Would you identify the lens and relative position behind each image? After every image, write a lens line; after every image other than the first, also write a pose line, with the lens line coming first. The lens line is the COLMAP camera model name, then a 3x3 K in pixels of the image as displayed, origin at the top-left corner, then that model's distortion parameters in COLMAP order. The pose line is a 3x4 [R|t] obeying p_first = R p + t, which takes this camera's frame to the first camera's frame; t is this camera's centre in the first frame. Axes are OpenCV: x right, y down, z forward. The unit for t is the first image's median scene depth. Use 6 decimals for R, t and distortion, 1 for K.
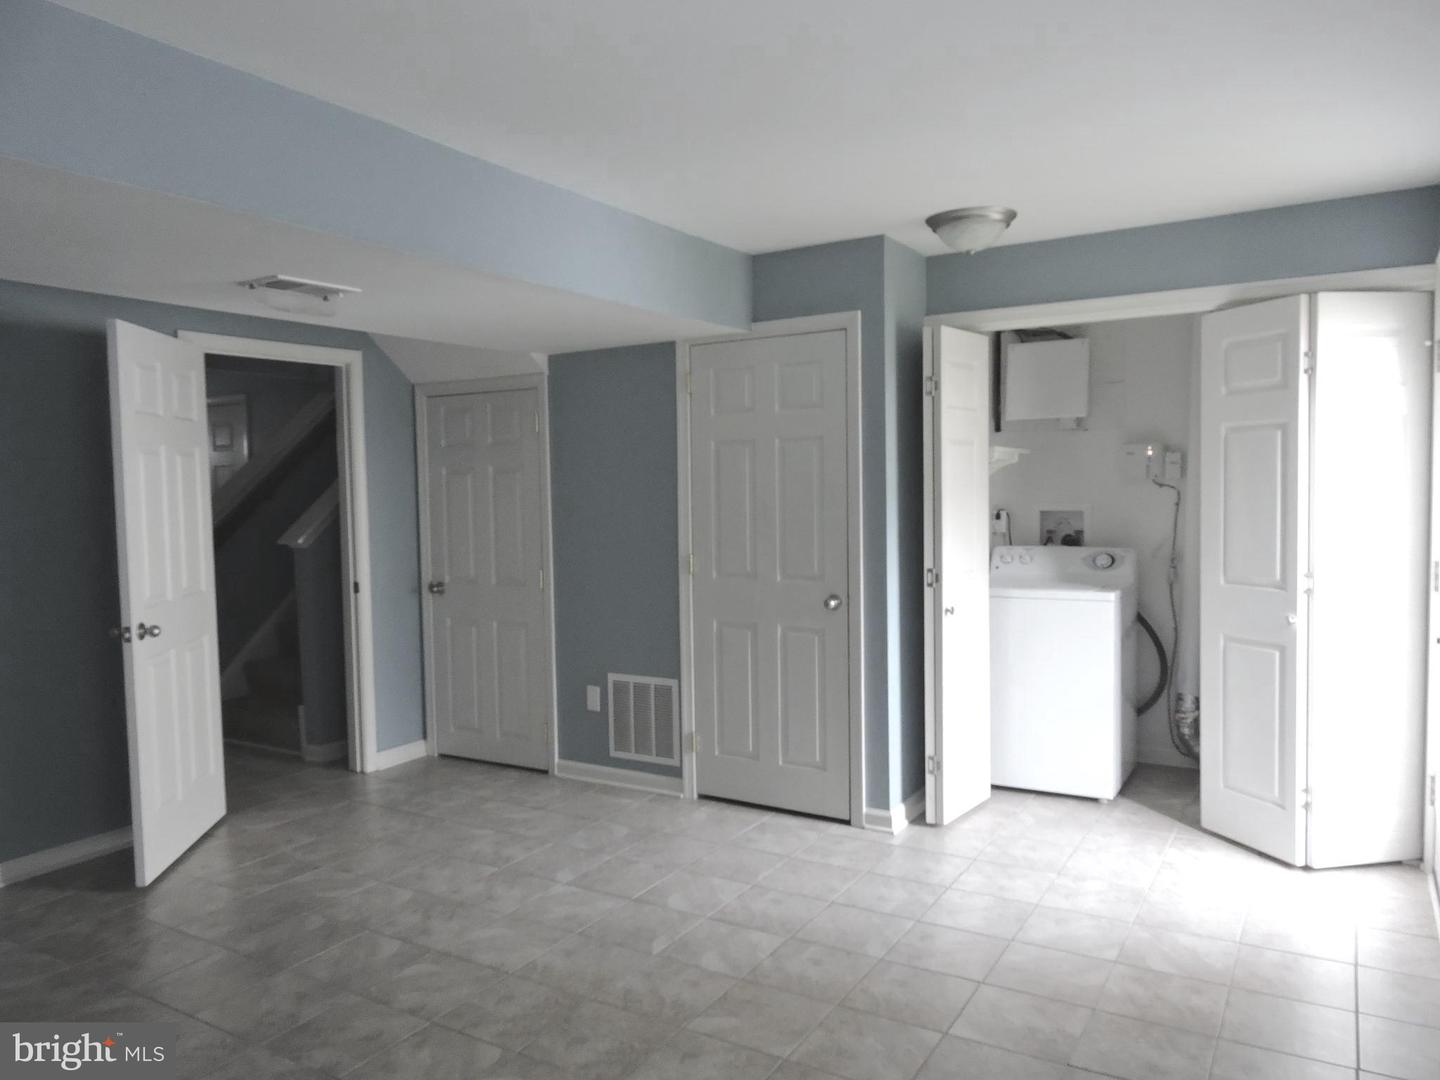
lens RADIAL K [[1025.6, 0, 720.0], [0, 1025.6, 540.0], [0, 0, 1]] dist [-0.010633, -0.003296]
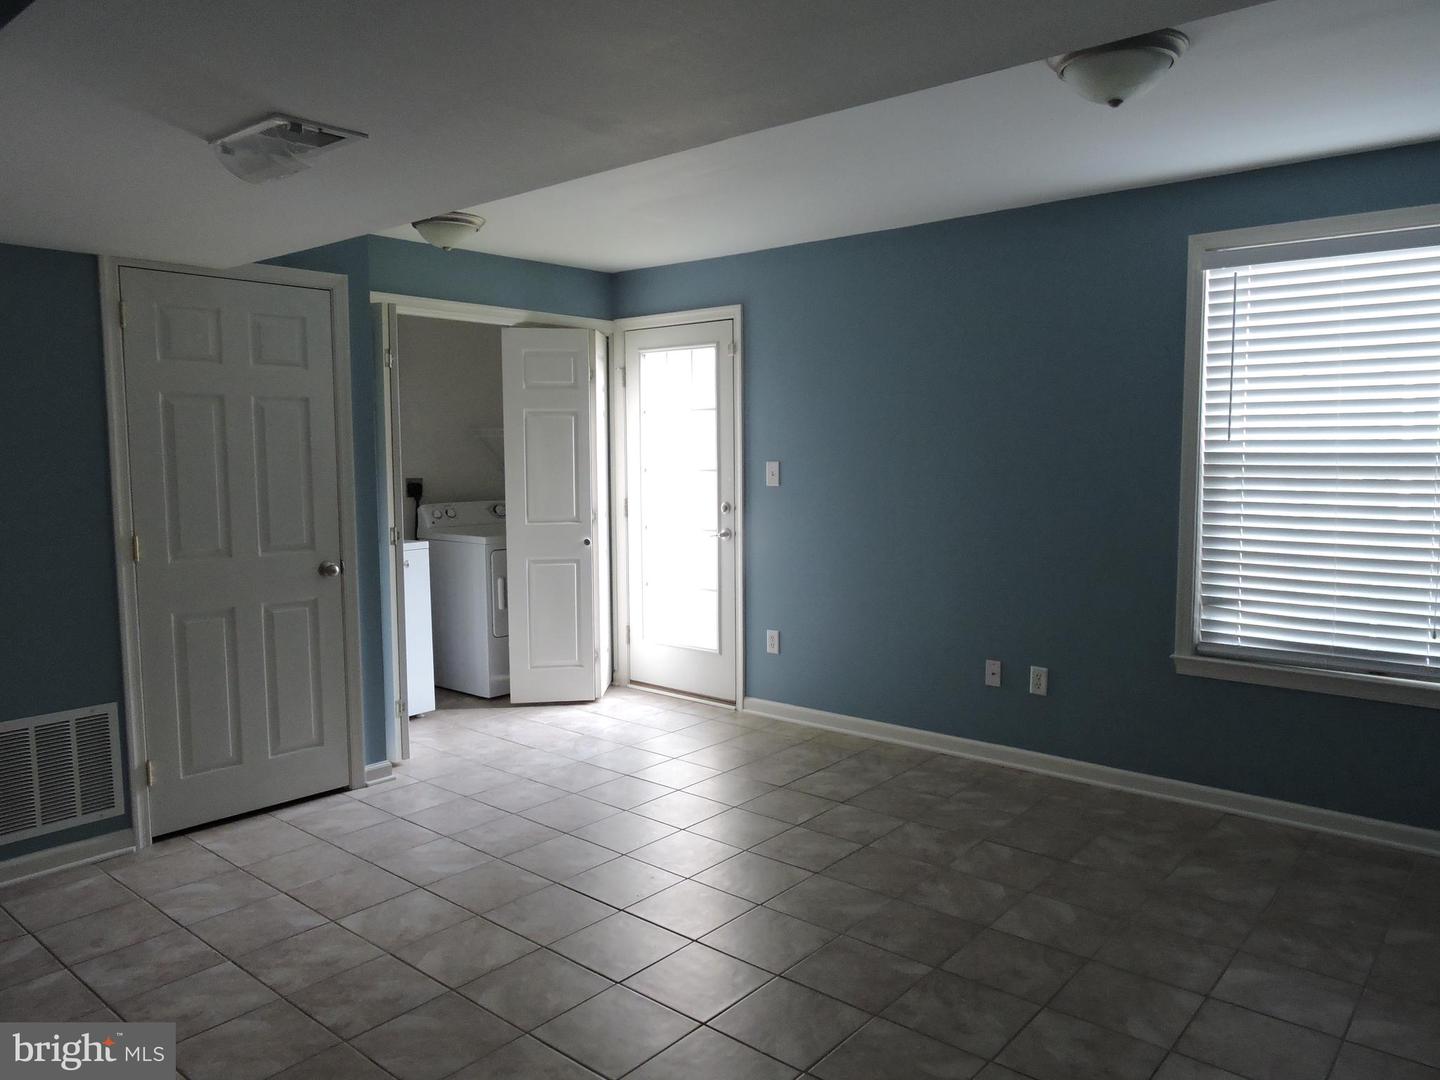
lens RADIAL K [[1025.6, 0, 720.0], [0, 1025.6, 540.0], [0, 0, 1]] dist [-0.010633, -0.003296]
pose [[0.156221, -0.069452, 0.985277, -0.774407], [0.059411, 0.996379, 0.060814, -0.003856], [-0.985934, 0.049036, 0.159782, 0.467214]]
